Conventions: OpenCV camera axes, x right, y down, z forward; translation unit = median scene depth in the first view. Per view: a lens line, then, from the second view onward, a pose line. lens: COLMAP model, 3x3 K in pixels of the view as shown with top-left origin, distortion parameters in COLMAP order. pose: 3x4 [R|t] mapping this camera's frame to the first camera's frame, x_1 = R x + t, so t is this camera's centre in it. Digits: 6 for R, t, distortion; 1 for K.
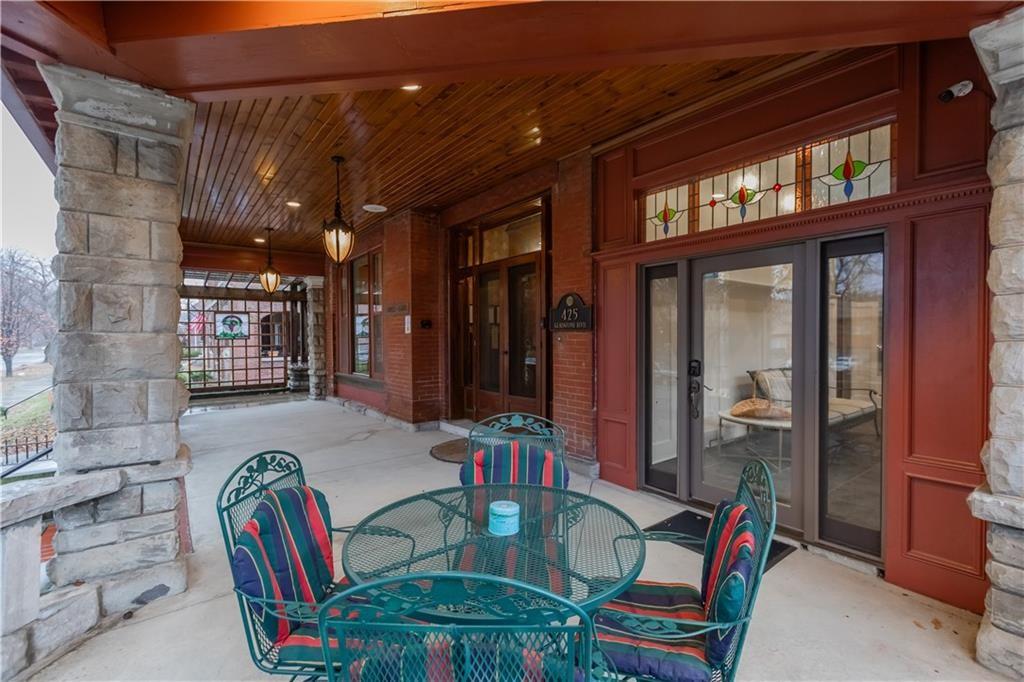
lens RADIAL K [[459.4, 0, 503.2], [0, 459.4, 341.3], [0, 0, 1]] dist [0.003659, -0.000826]
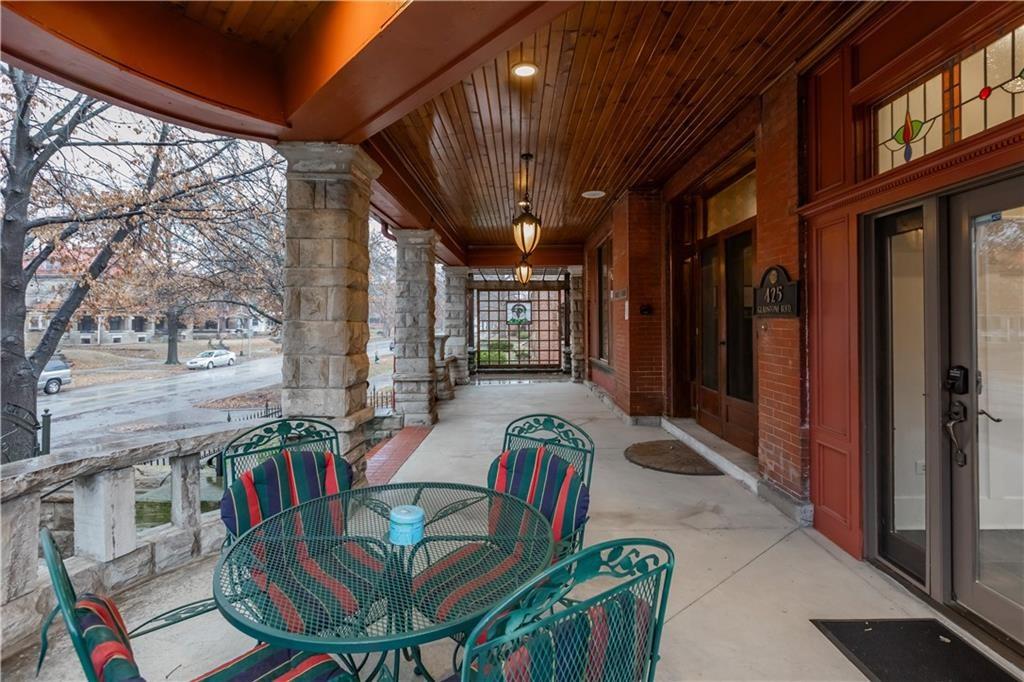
lens RADIAL K [[459.4, 0, 498.3], [0, 459.4, 316.1], [0, 0, 1]] dist [0.003659, -0.000826]
pose [[0.782695, -0.006796, -0.622369, 0.273651], [-0.007100, 0.999778, -0.019846, -0.005713], [0.622366, 0.019952, 0.782472, 0.146767]]
